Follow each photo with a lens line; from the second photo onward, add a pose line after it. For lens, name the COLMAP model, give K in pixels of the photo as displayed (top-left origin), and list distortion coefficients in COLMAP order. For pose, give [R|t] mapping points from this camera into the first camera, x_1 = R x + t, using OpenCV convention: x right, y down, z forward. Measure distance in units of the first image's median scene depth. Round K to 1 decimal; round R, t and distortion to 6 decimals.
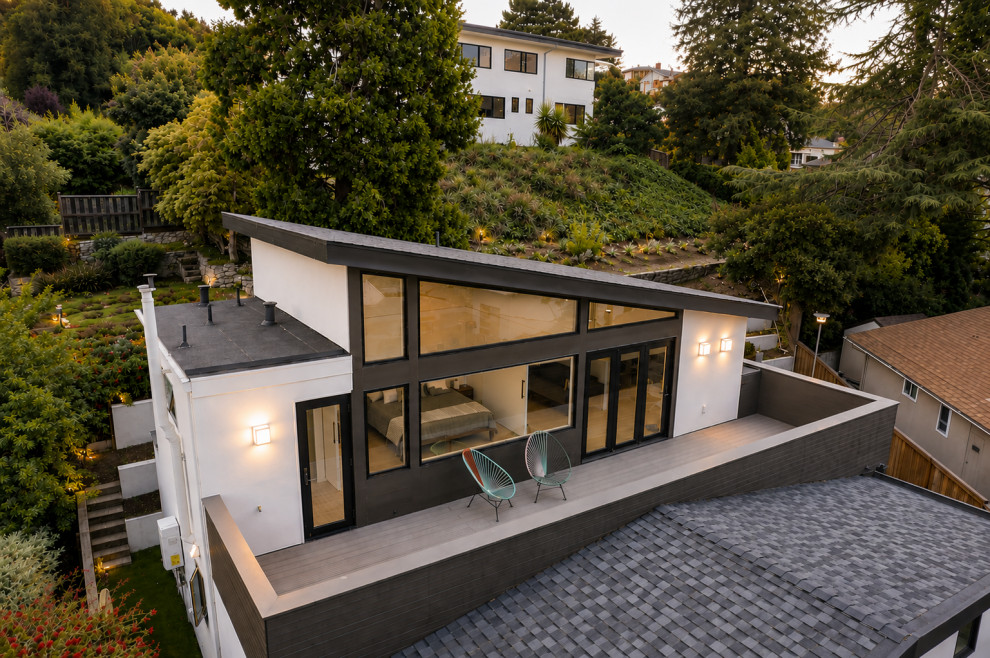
lens RADIAL K [[685.5, 0, 479.4], [0, 685.5, 330.6], [0, 0, 1]] dist [-0.073786, 0.056872]
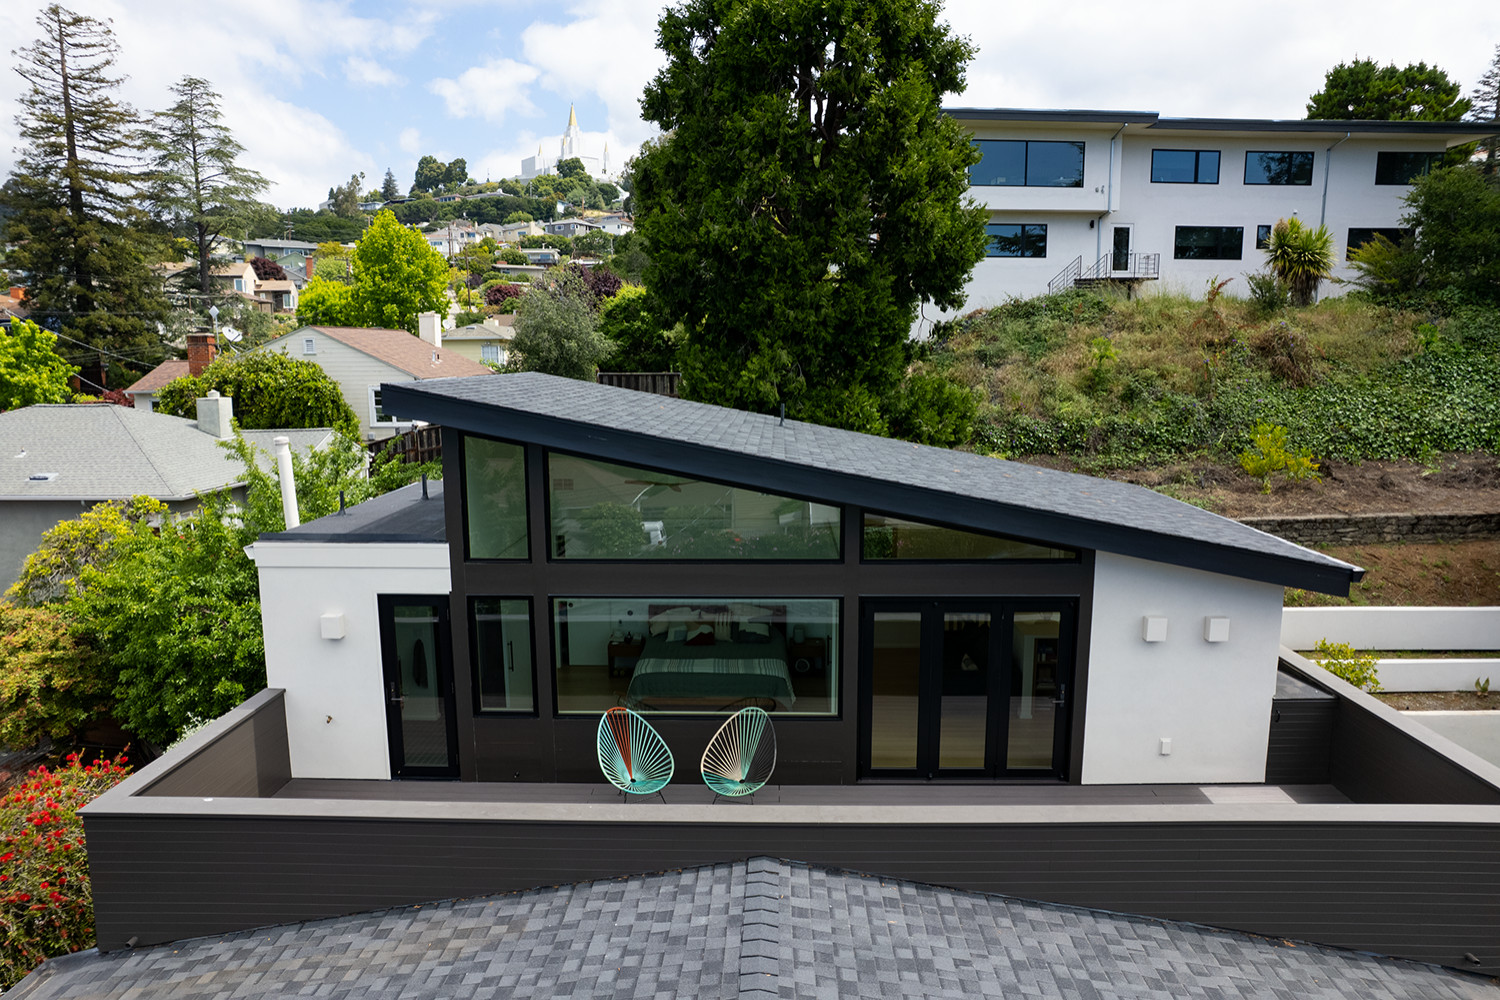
lens RADIAL K [[962.0, 0, 752.0], [0, 962.0, 511.9], [0, 0, 1]] dist [-0.085782, 0.075025]
pose [[0.833027, 0.079658, -0.547467, 0.432921], [-0.117284, 0.992515, -0.034047, -0.002101], [0.540657, 0.092571, 0.836134, 0.191447]]
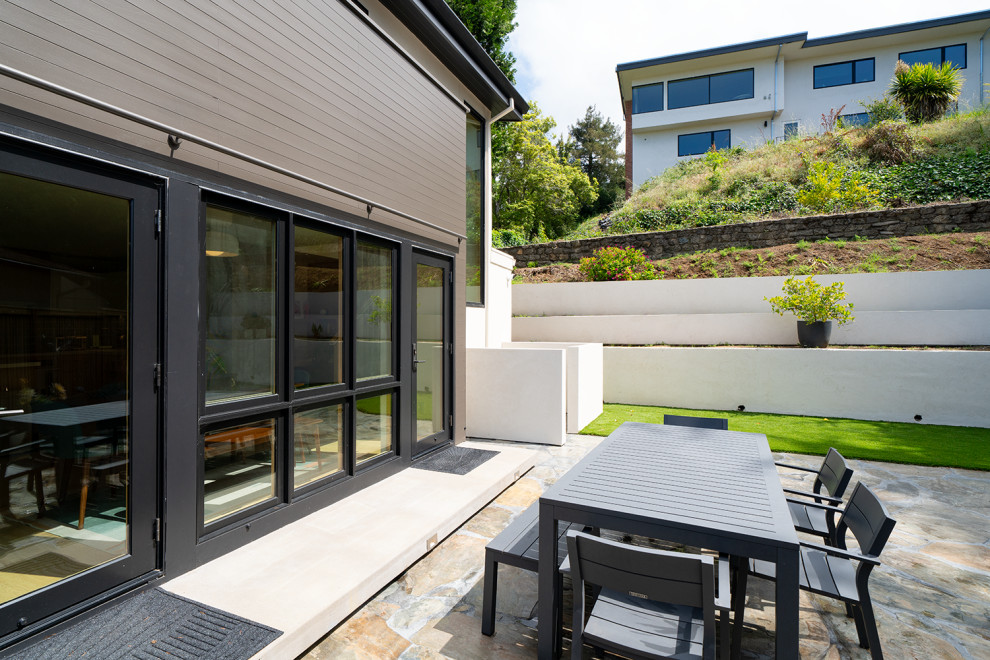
lens RADIAL K [[482.7, 0, 490.8], [0, 482.7, 326.4], [0, 0, 1]] dist [0.000683, -0.000168]
pose [[0.556276, -0.004587, -0.830985, 0.683401], [-0.190706, 0.972591, -0.133031, 0.238362], [0.808819, 0.232476, 0.540154, 1.000327]]
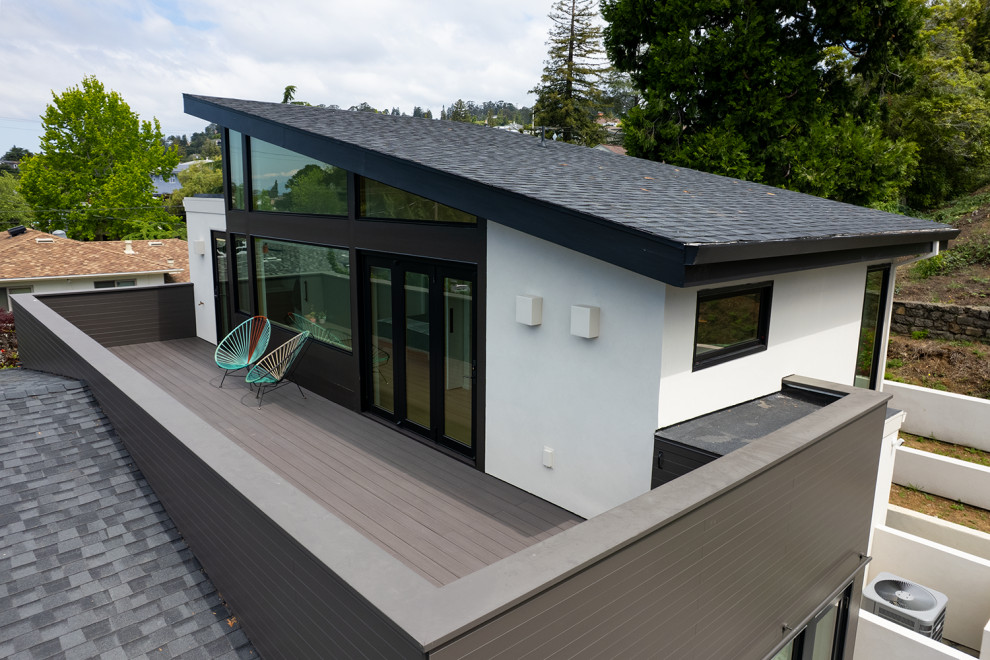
lens RADIAL K [[675.4, 0, 521.4], [0, 675.4, 333.8], [0, 0, 1]] dist [-0.083114, 0.071620]
pose [[0.193001, 0.193189, -0.961992, 0.703408], [-0.241300, 0.959661, 0.144309, -0.020329], [0.951065, 0.204277, 0.231832, 0.826525]]
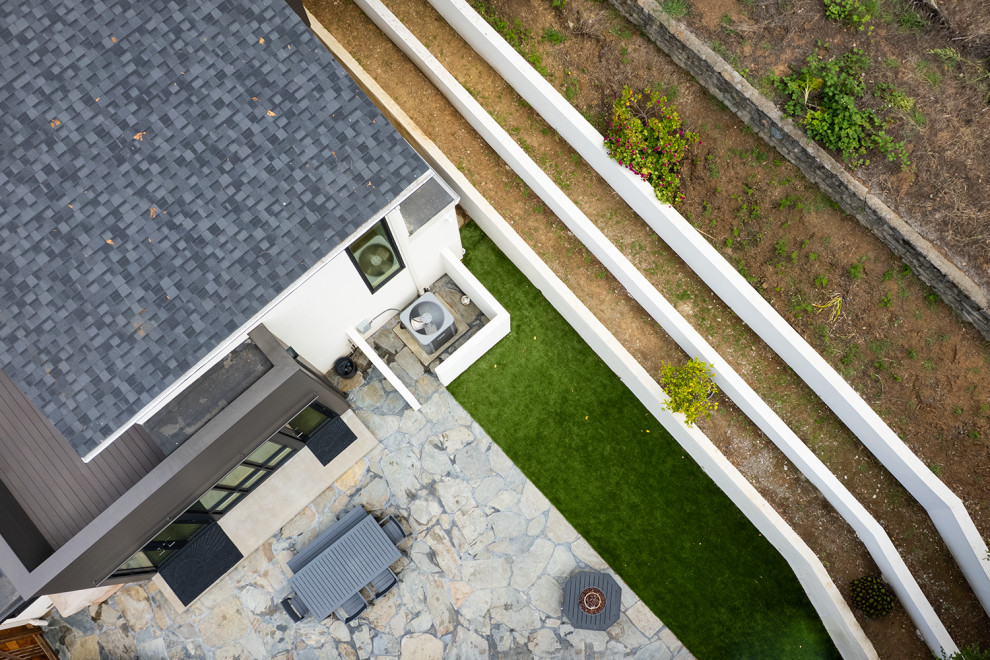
lens RADIAL K [[767.2, 0, 498.4], [0, 767.2, 389.9], [0, 0, 1]] dist [-0.093035, 0.086014]
pose [[0.160606, 0.971048, -0.176837, 0.547185], [-0.210335, 0.208719, 0.955089, -0.765633], [0.964347, -0.116198, 0.237767, 1.161898]]
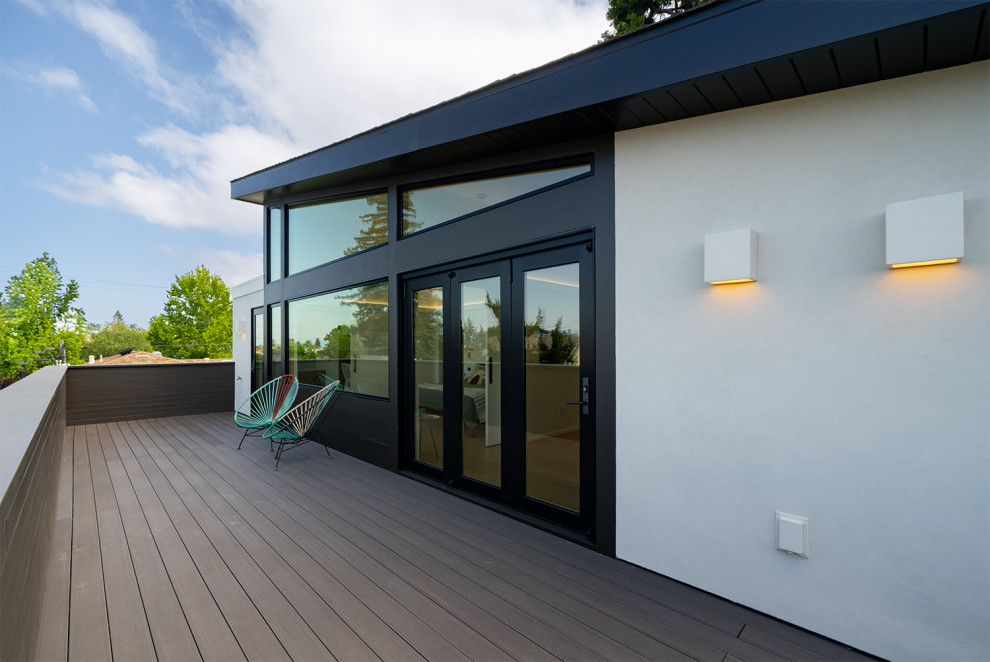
lens RADIAL K [[415.0, 0, 465.1], [0, 415.0, 348.1], [0, 0, 1]] dist [0.002312, 0.000264]
pose [[0.186266, -0.006932, -0.982475, 0.429051], [-0.219779, 0.974341, -0.048542, 0.081837], [0.957602, 0.224969, 0.179963, 0.815326]]
